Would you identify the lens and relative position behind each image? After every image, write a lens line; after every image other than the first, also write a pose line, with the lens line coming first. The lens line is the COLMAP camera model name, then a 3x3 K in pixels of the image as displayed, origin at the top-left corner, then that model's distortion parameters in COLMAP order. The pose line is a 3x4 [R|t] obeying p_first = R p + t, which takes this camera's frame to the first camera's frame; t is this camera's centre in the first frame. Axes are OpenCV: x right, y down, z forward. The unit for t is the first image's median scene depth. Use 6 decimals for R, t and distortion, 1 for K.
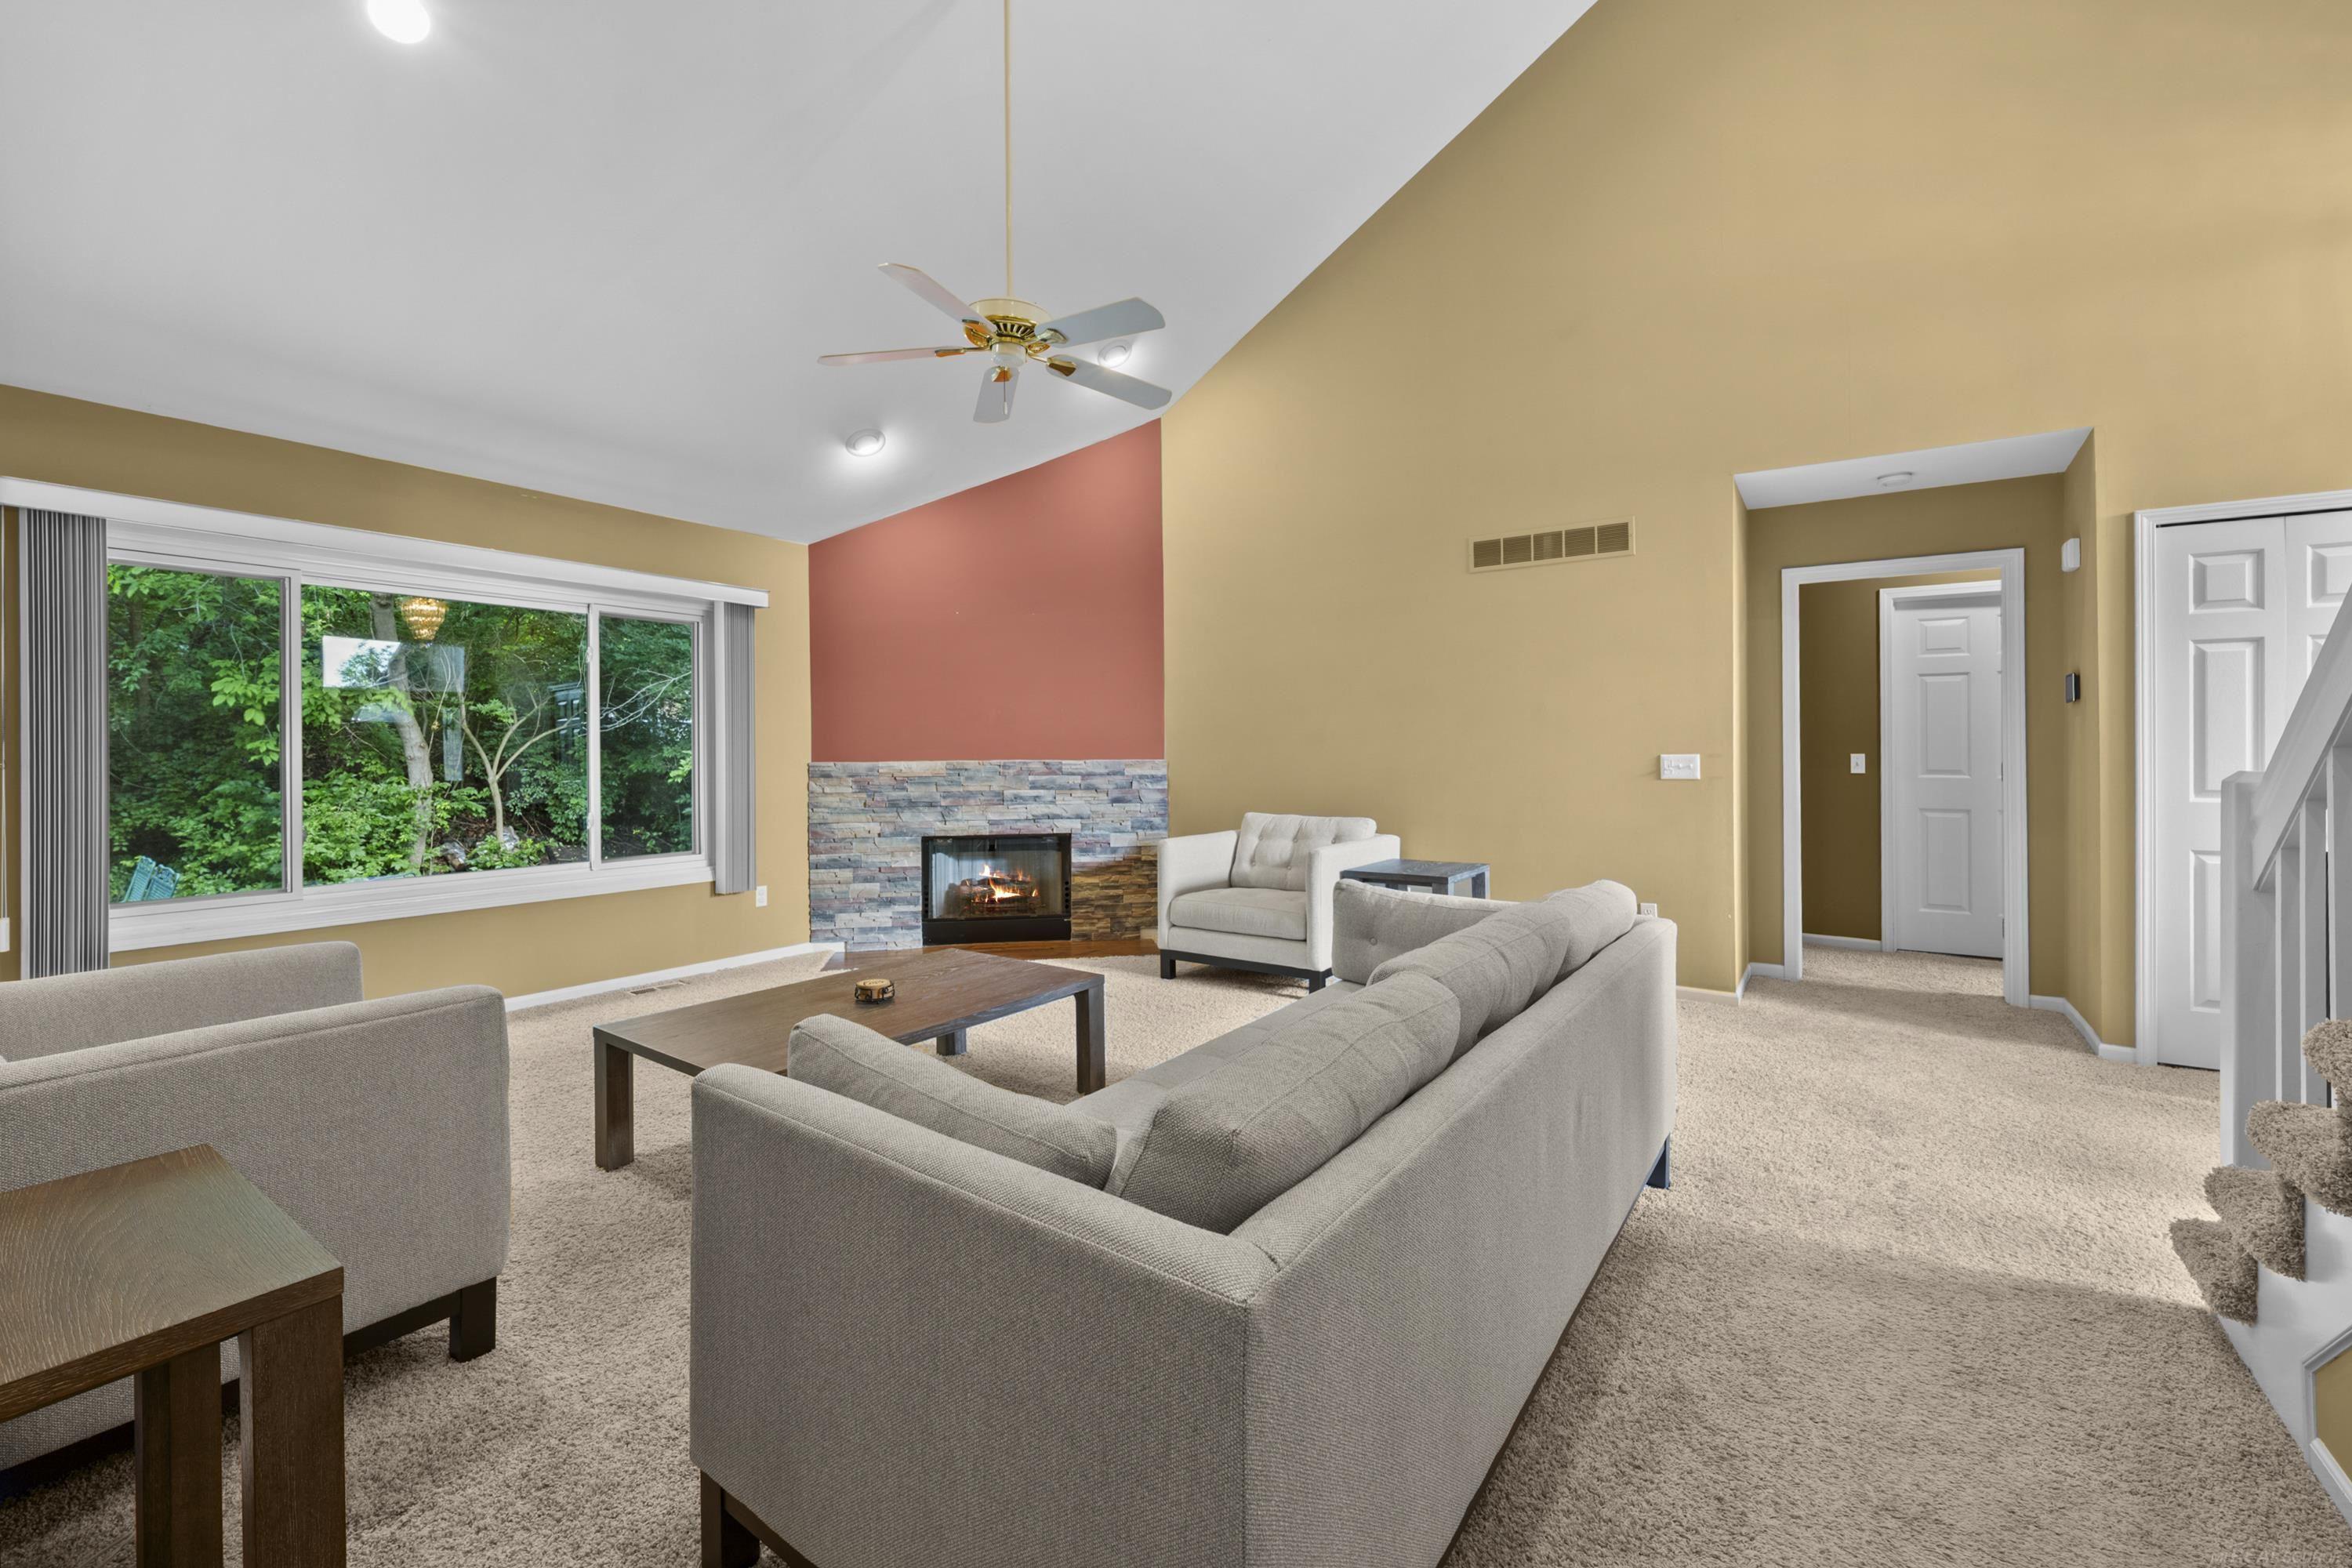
lens RADIAL K [[970.8, 0, 1173.0], [0, 970.8, 751.0], [0, 0, 1]] dist [-0.001846, -0.000240]
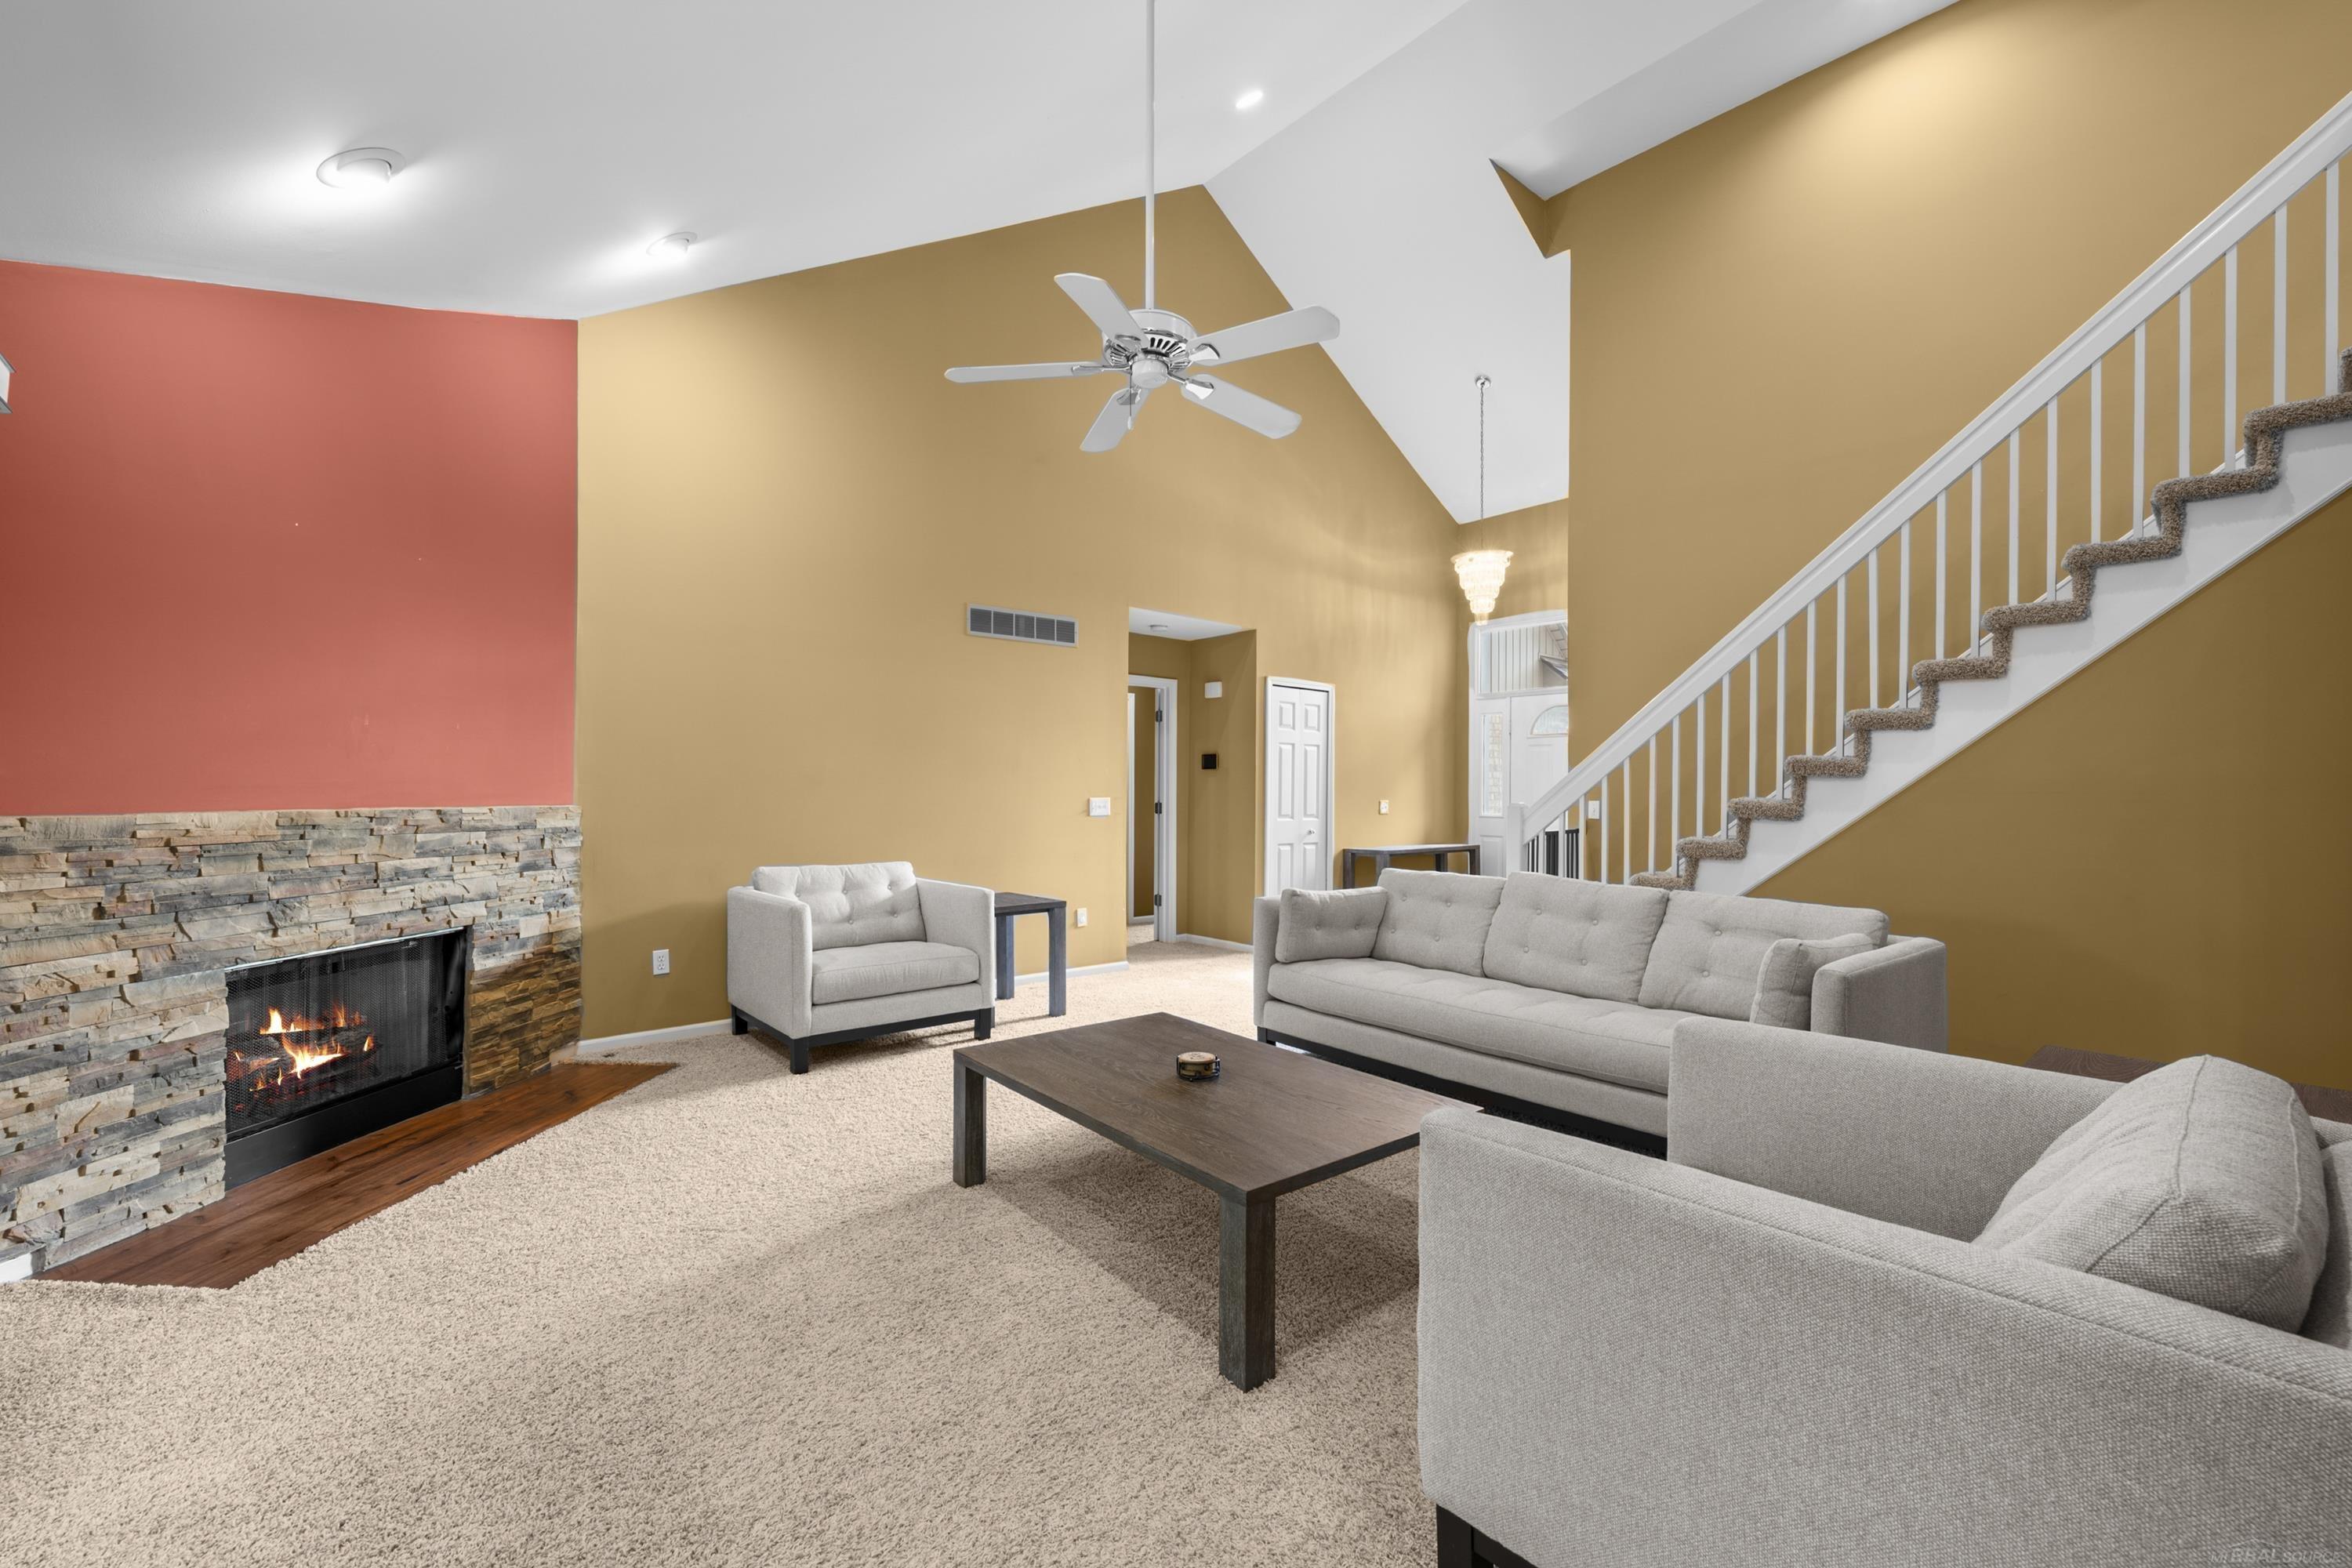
lens RADIAL K [[986.4, 0, 1173.5], [0, 986.4, 798.5], [0, 0, 1]] dist [-0.000039, 0.000415]
pose [[0.239311, 0.000491, 0.970943, -0.624600], [-0.001412, 0.999999, -0.000158, 0.003535], [-0.970942, -0.001333, 0.239312, 0.424404]]
